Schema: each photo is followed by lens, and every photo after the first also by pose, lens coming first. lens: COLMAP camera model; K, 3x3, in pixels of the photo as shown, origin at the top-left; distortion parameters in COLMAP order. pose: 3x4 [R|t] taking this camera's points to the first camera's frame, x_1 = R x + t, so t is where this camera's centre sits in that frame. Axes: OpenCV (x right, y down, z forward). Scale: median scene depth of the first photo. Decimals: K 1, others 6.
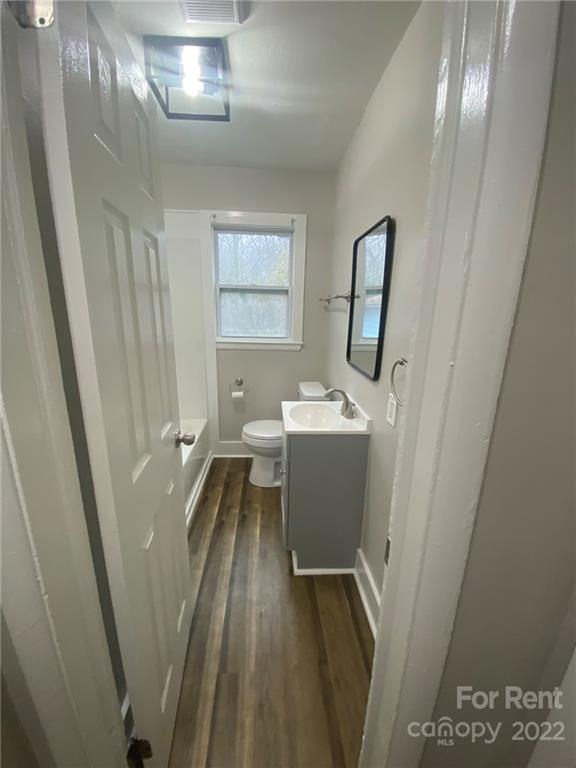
lens RADIAL K [[301.4, 0, 288.0], [0, 301.4, 384.0], [0, 0, 1]] dist [-0.035459, -0.000021]
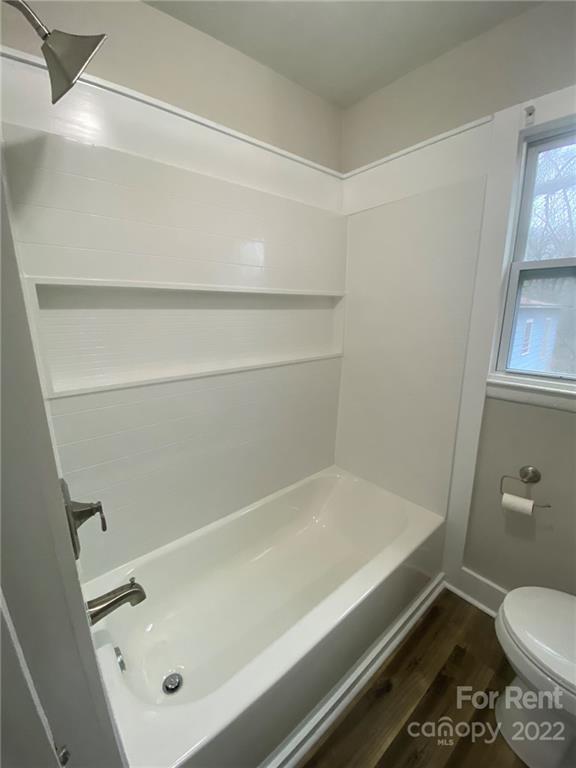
lens RADIAL K [[311.6, 0, 288.0], [0, 311.6, 384.0], [0, 0, 1]] dist [-0.010623, -0.000182]
pose [[0.591600, 0.150304, -0.792098, -0.030166], [-0.170467, 0.983576, 0.059320, -0.109781], [0.788004, 0.099933, 0.607505, 0.428254]]
